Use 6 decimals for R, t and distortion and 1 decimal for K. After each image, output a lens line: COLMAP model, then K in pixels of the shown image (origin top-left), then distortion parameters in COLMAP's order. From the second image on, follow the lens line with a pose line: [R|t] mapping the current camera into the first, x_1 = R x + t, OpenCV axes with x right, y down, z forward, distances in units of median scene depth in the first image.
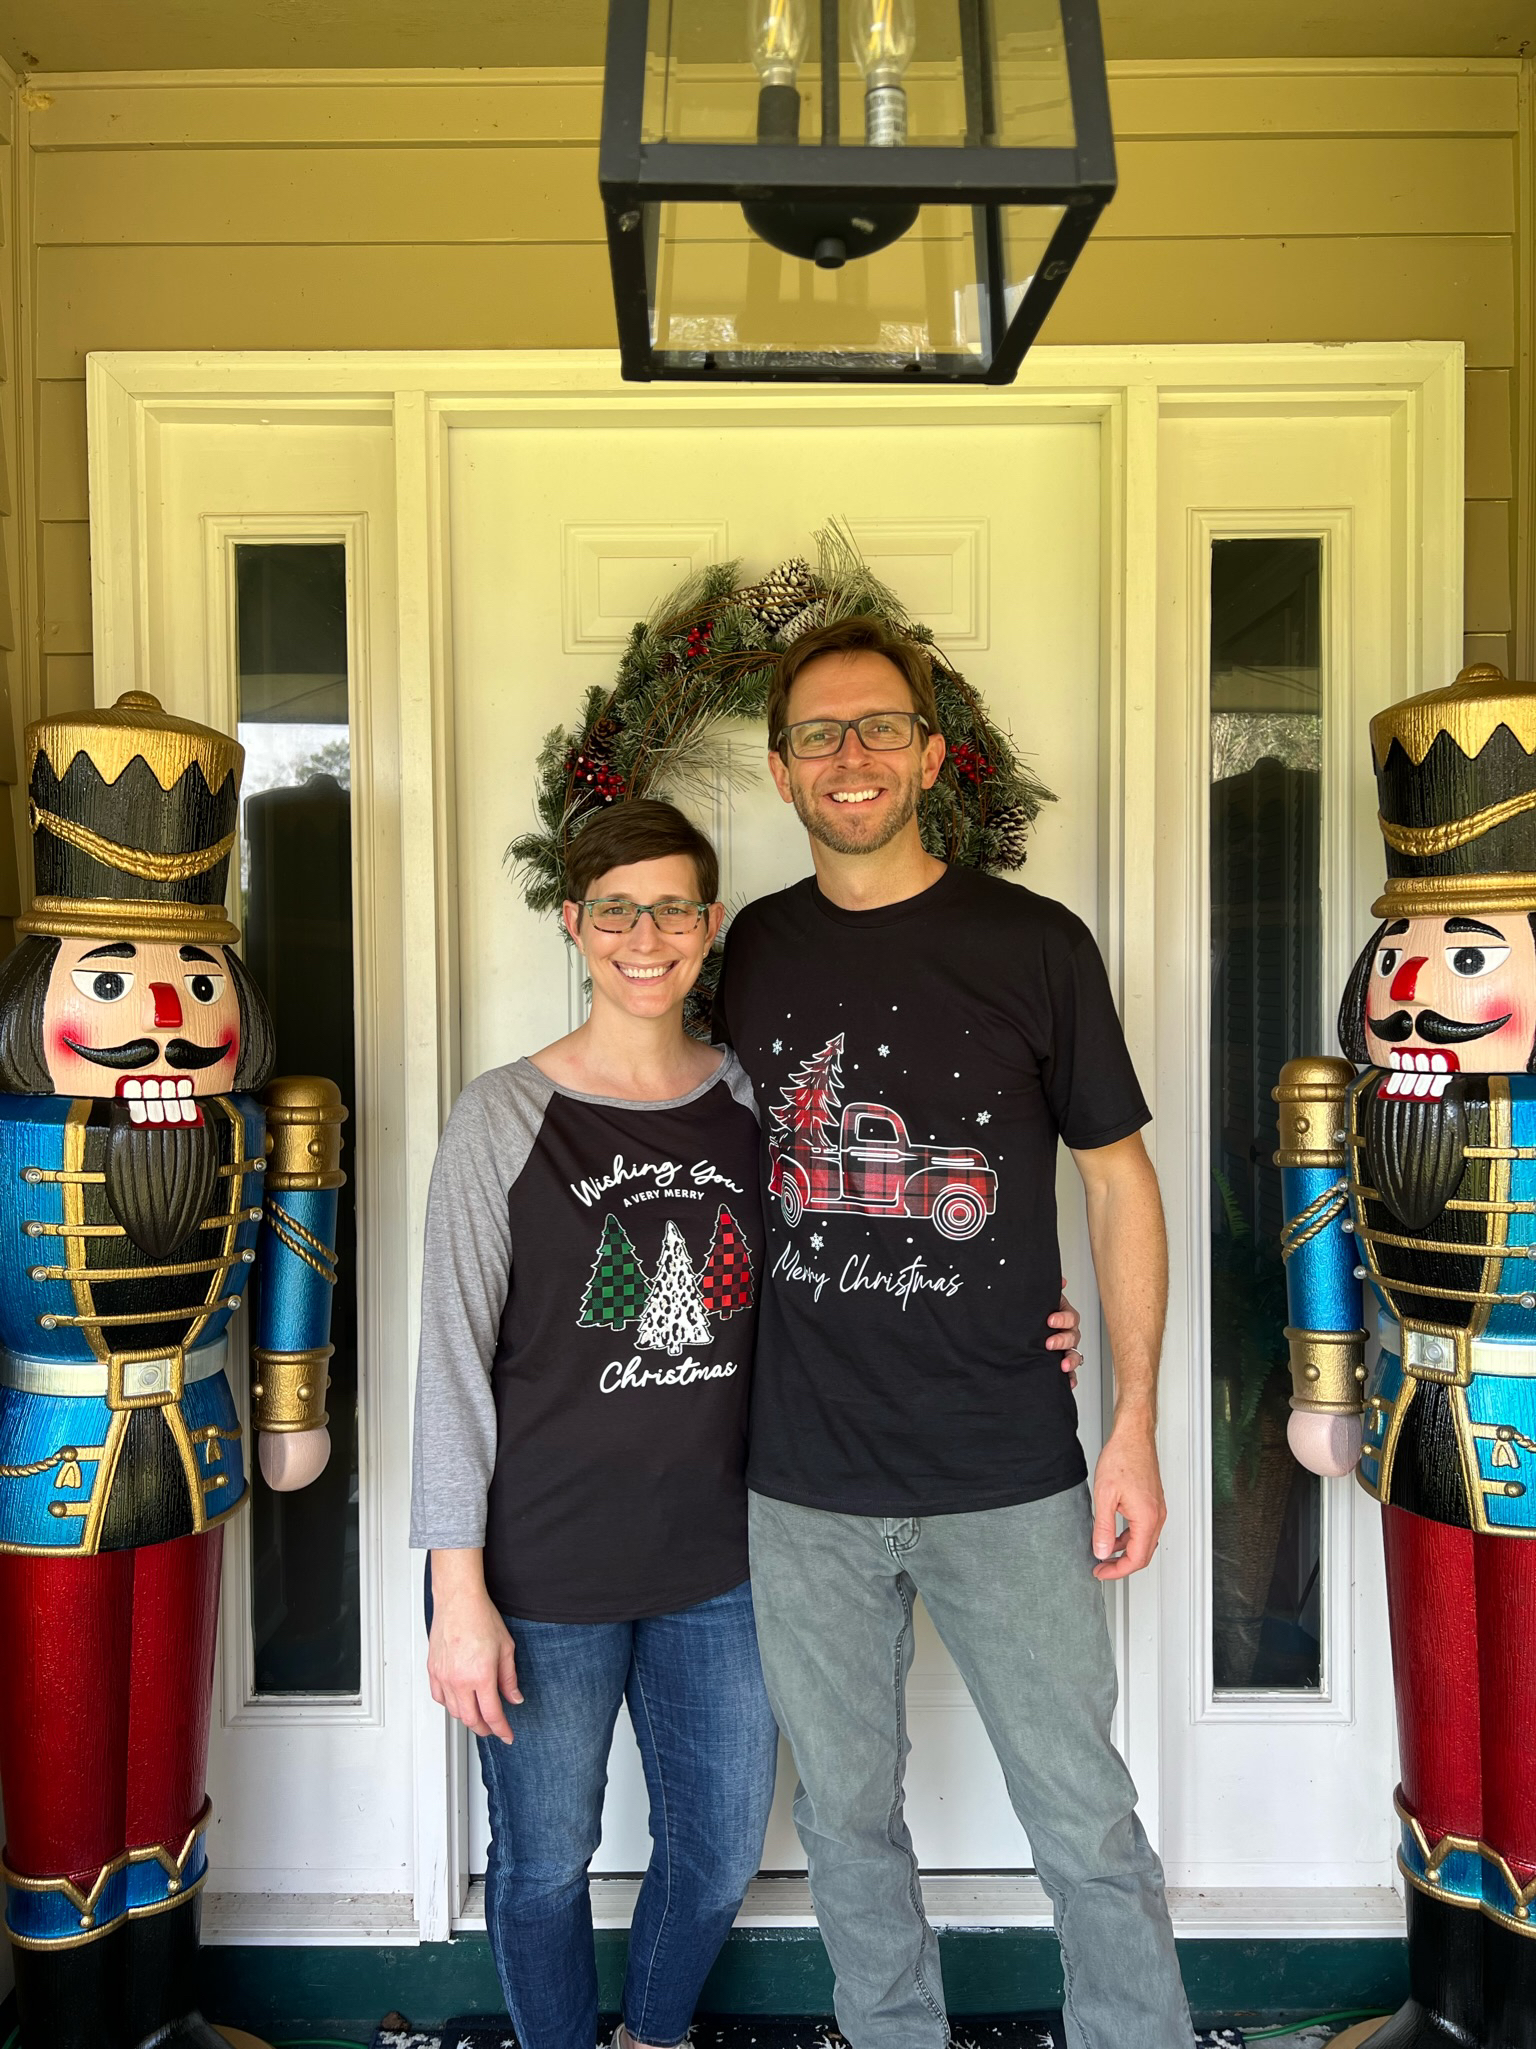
lens RADIAL K [[1477.4, 0, 768.0], [0, 1477.4, 1024.5], [0, 0, 1]] dist [0.015882, -0.009585]
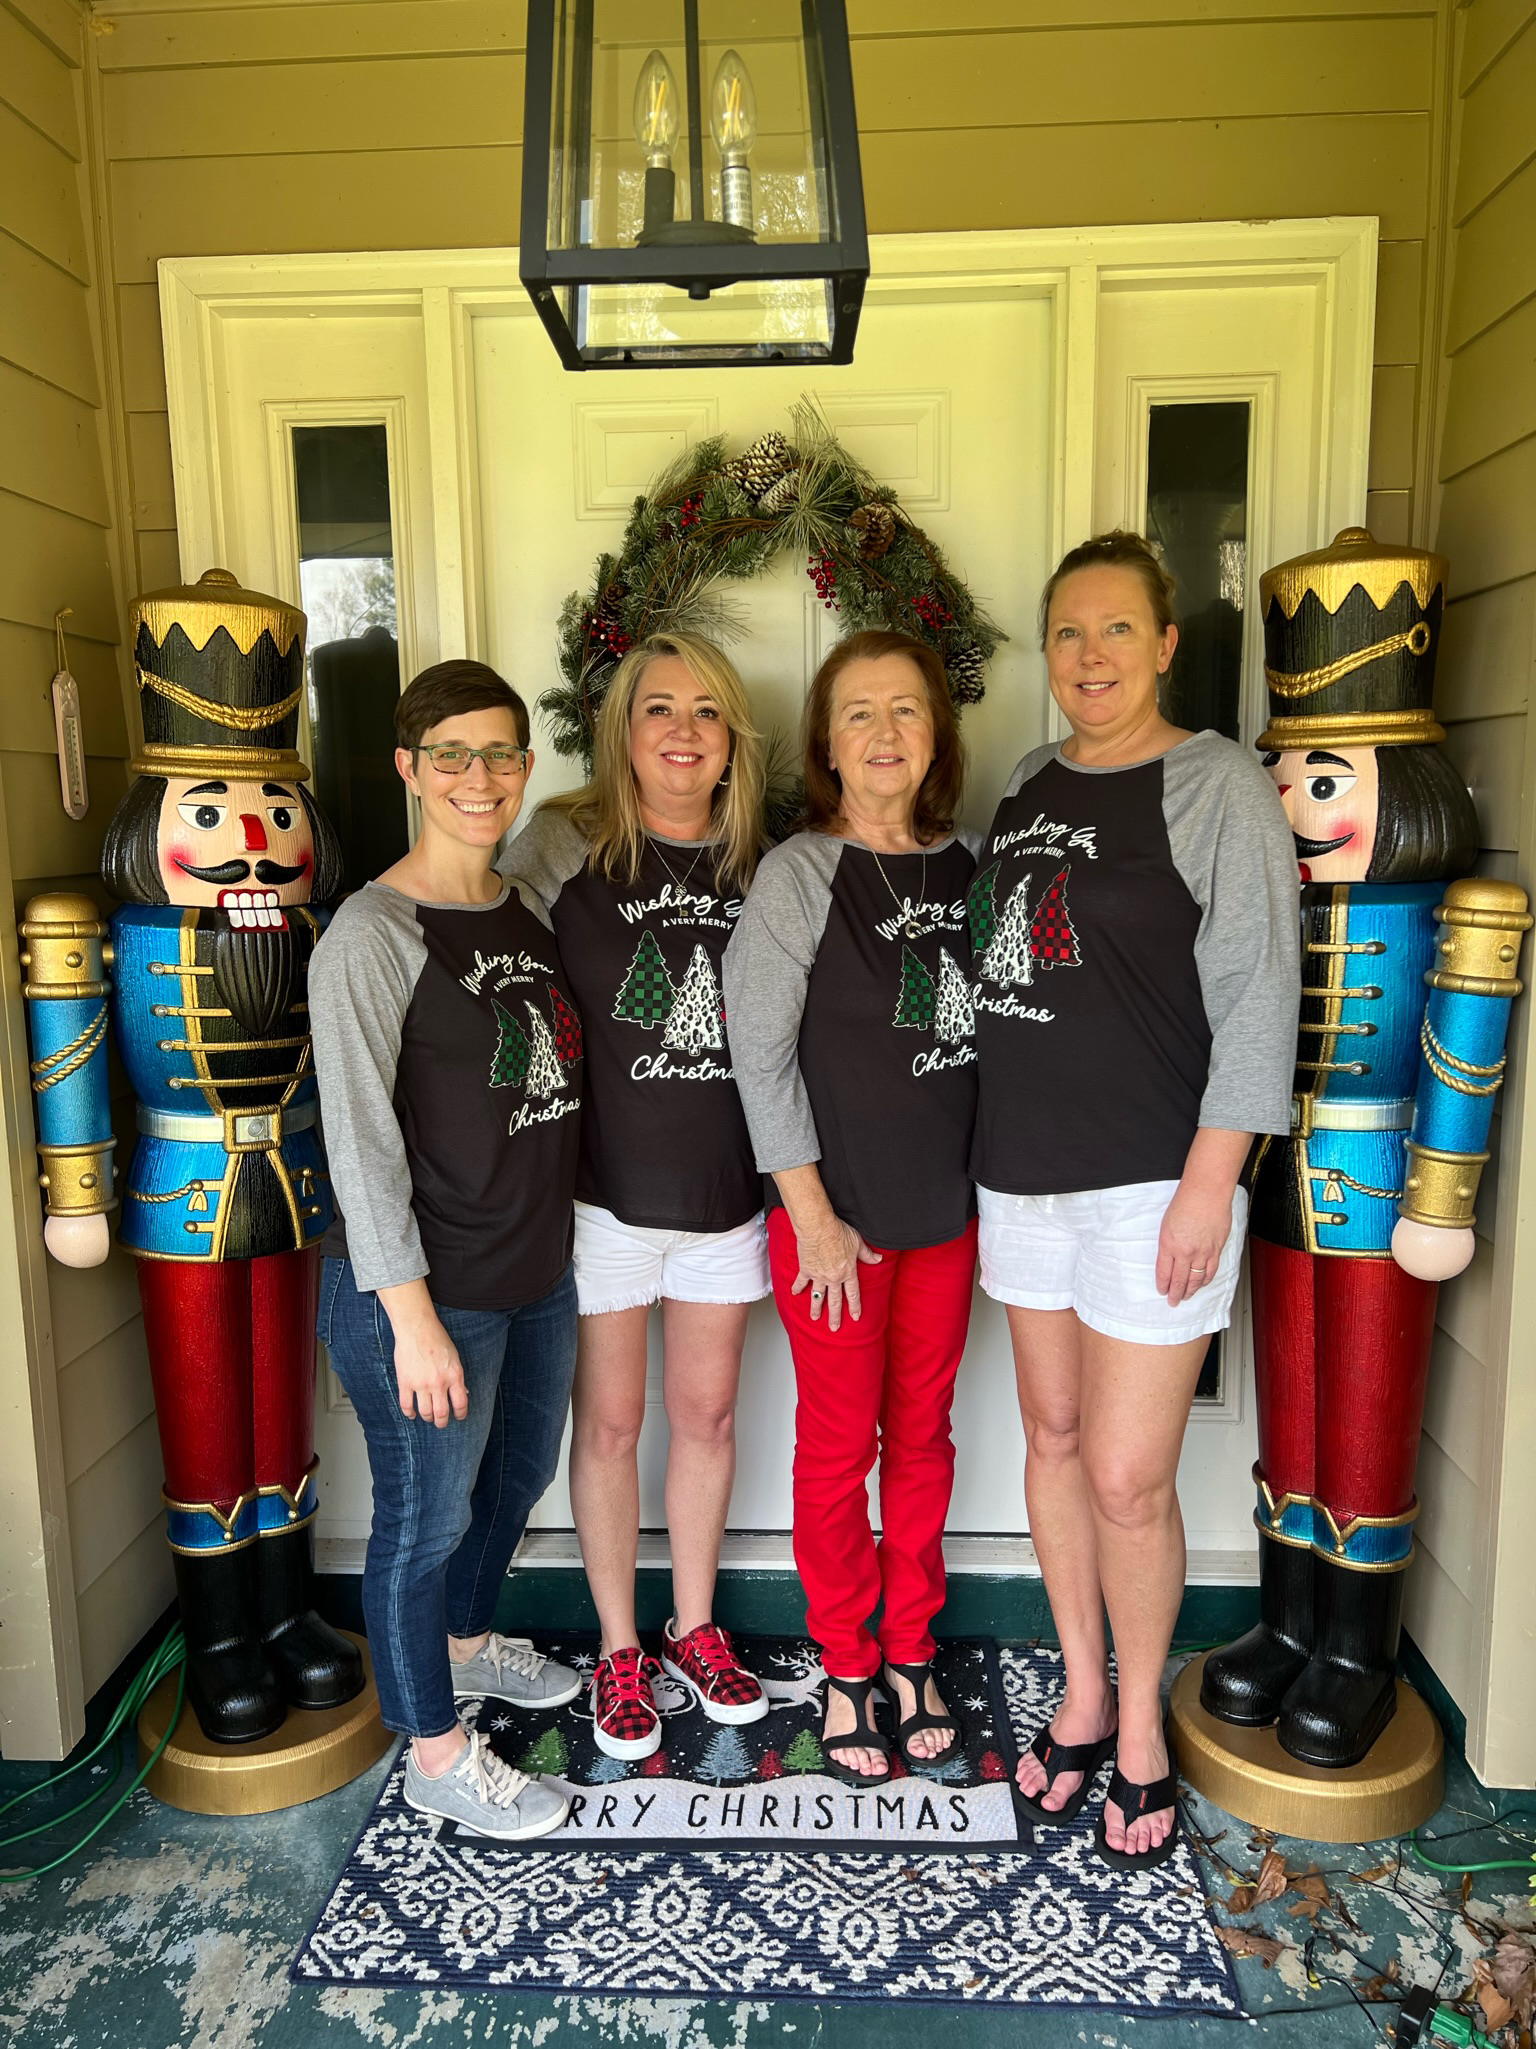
lens RADIAL K [[1477.4, 0, 768.0], [0, 1477.4, 1024.5], [0, 0, 1]] dist [0.015882, -0.009585]
pose [[0.998679, 0.000519, -0.051382, 0.085139], [0.005776, 0.992476, 0.122300, -0.002436], [0.051059, -0.122435, 0.991162, -0.220273]]
